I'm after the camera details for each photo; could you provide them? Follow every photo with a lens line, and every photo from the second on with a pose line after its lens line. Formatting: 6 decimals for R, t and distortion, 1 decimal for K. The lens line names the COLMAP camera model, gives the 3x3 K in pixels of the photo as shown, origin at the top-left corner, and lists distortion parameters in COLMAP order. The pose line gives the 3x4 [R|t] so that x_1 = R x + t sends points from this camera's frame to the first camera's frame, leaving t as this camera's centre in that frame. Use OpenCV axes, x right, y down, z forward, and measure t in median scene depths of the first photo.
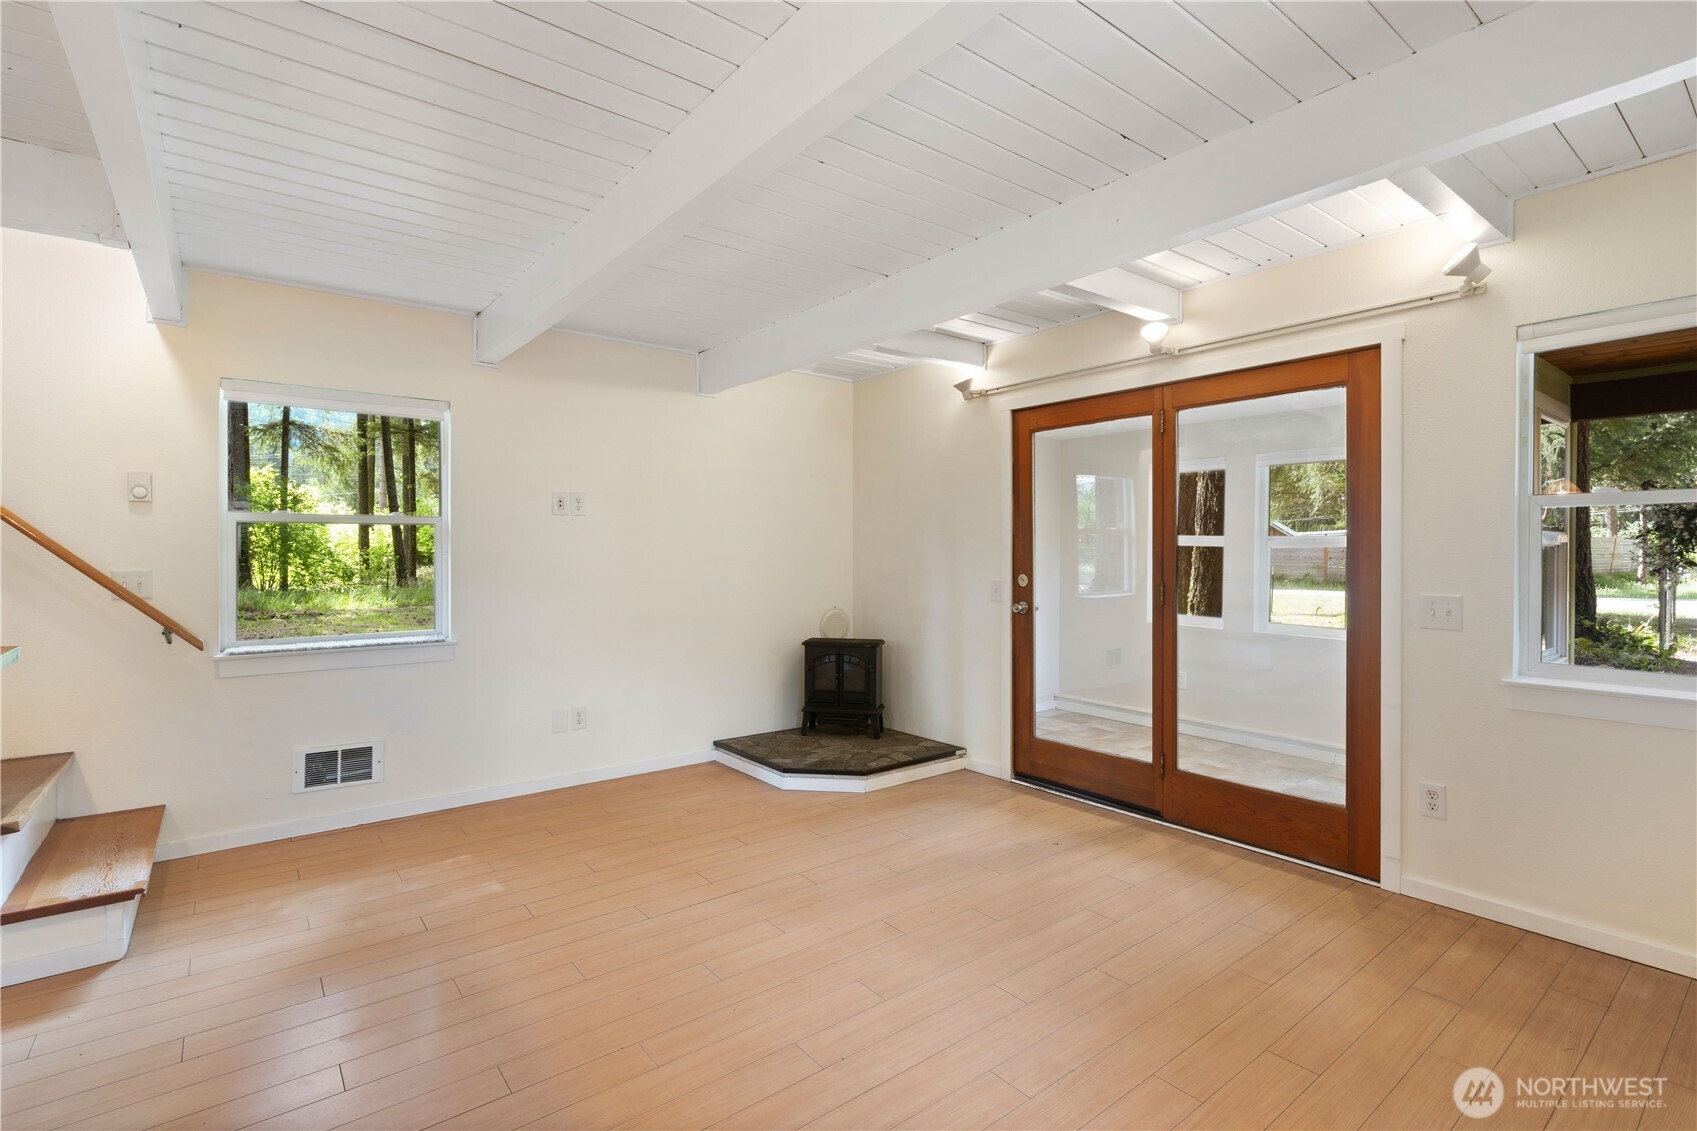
lens RADIAL K [[799.1, 0, 854.7], [0, 799.1, 549.9], [0, 0, 1]] dist [-0.001934, 0.000062]
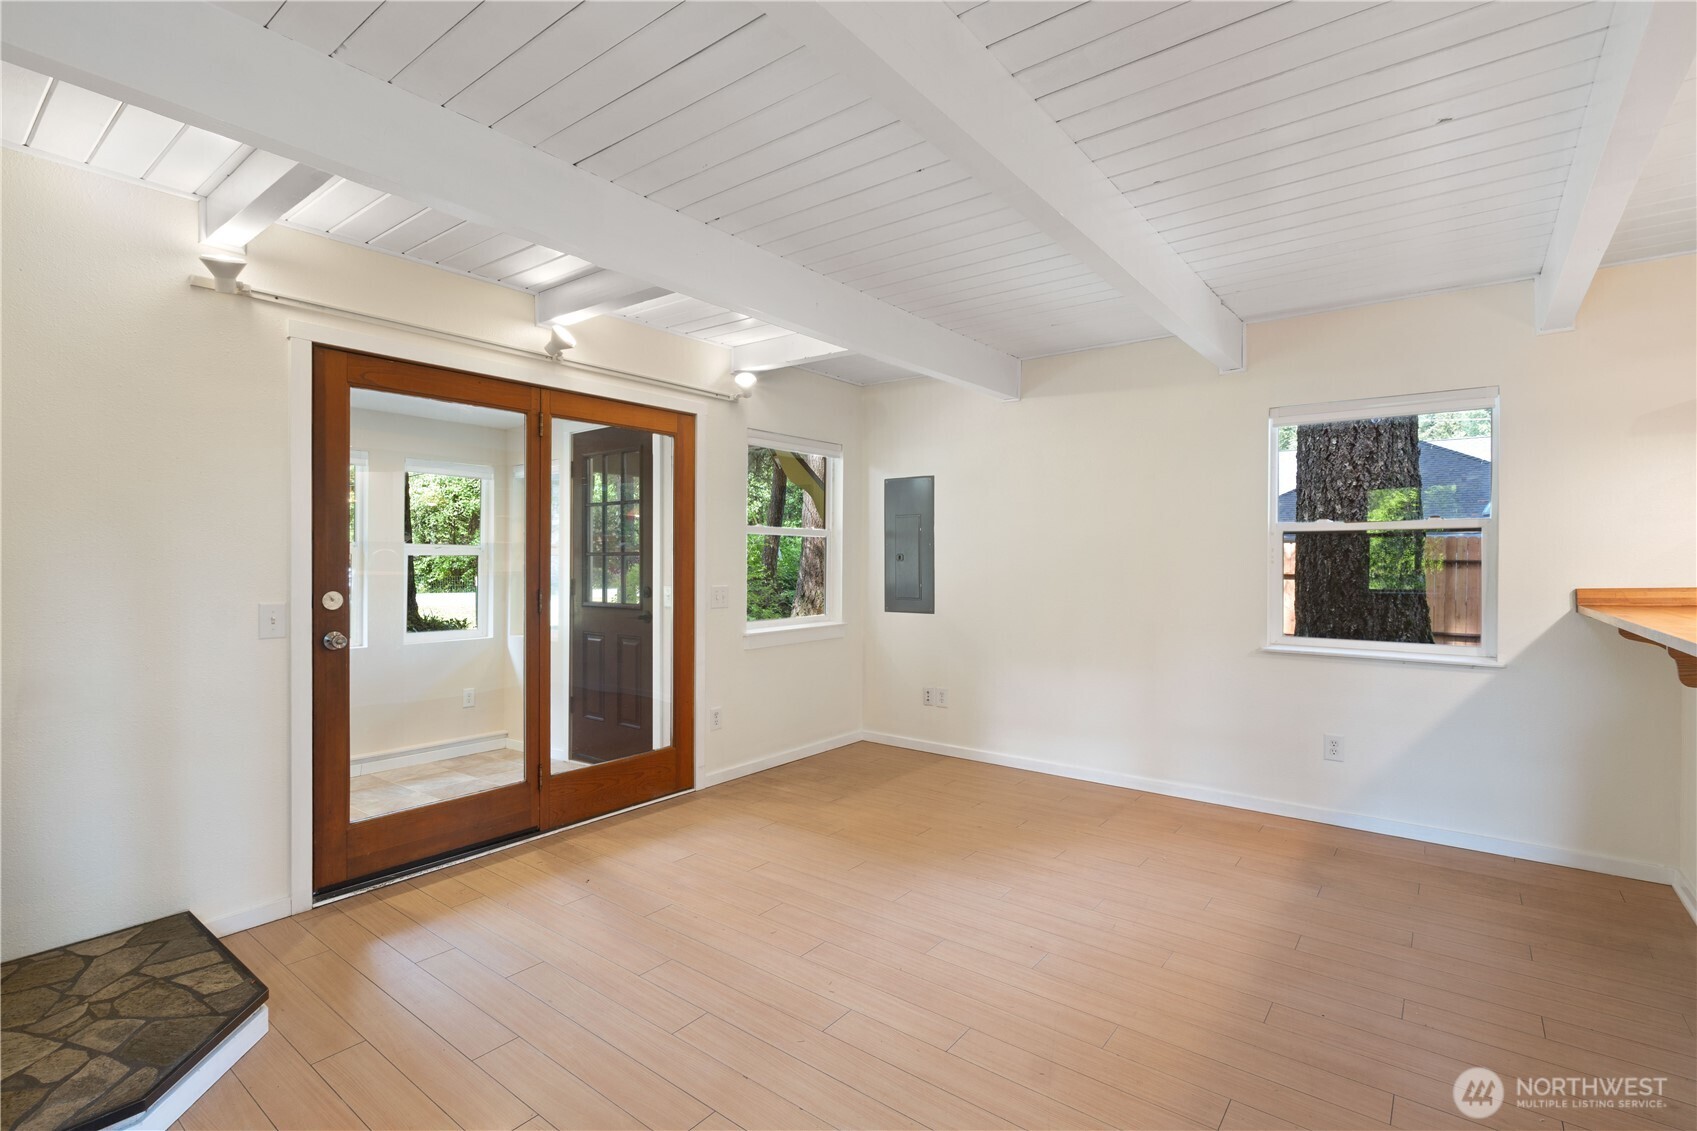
lens RADIAL K [[788.9, 0, 855.0], [0, 788.9, 559.9], [0, 0, 1]] dist [-0.000655, -0.000215]
pose [[-0.246410, 0.002024, 0.969164, -0.651126], [0.000442, 0.999998, -0.001976, 0.006143], [-0.969166, -0.000058, -0.246410, 0.873880]]
